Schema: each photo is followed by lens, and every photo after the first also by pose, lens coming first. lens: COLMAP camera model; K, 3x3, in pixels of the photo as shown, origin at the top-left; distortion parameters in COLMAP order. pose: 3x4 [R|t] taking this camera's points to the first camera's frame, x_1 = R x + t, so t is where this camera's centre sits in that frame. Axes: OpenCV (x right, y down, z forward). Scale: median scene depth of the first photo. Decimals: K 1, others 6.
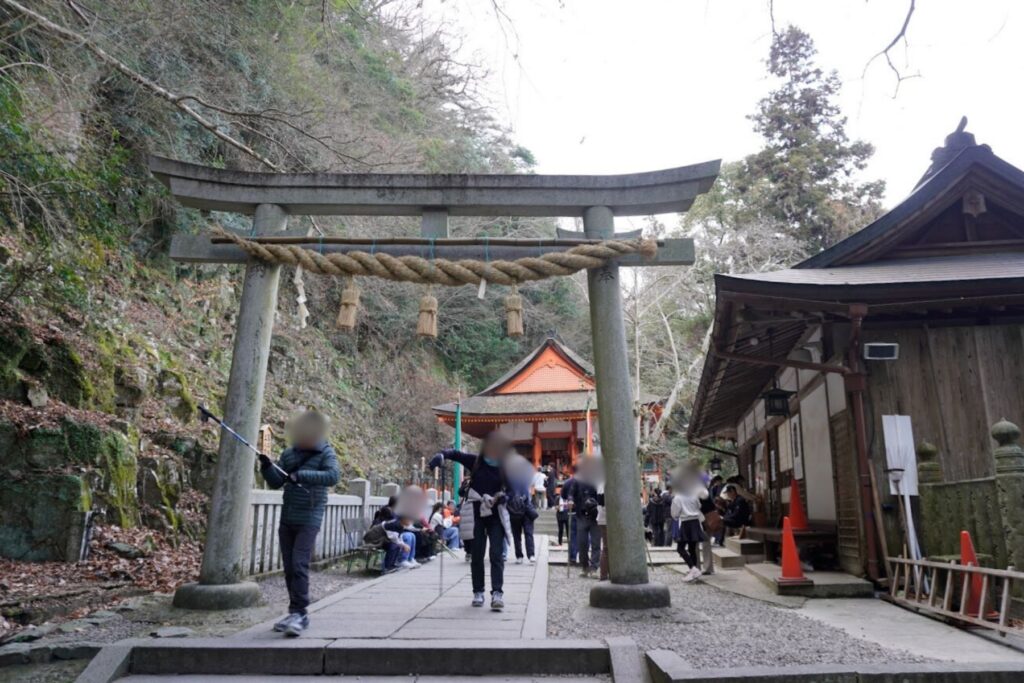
lens RADIAL K [[695.1, 0, 532.6], [0, 695.1, 339.8], [0, 0, 1]] dist [-0.057387, -0.001077]
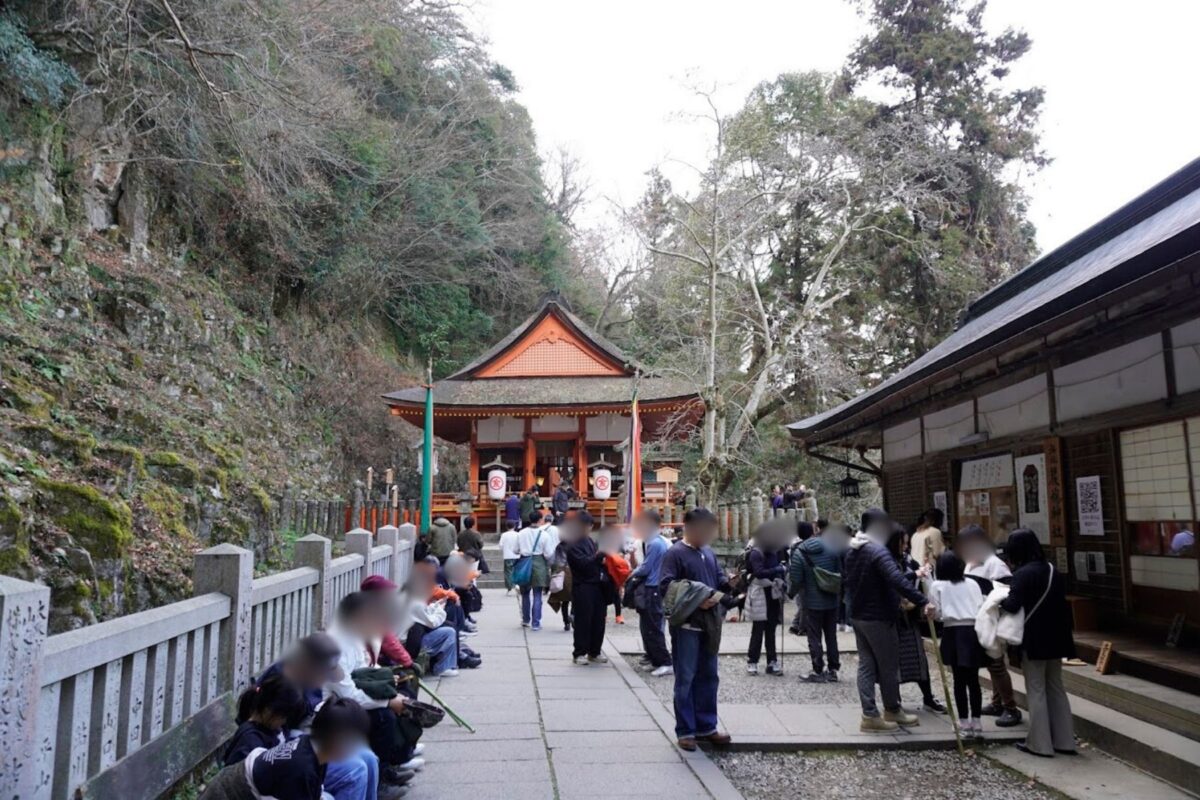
lens RADIAL K [[808.0, 0, 603.5], [0, 808.0, 390.1], [0, 0, 1]] dist [-0.034170, 0.003767]
pose [[0.990910, 0.020910, 0.132888, -0.031708], [-0.031519, 0.996436, 0.078238, 0.022214], [-0.130778, -0.081716, 0.988038, 0.169050]]
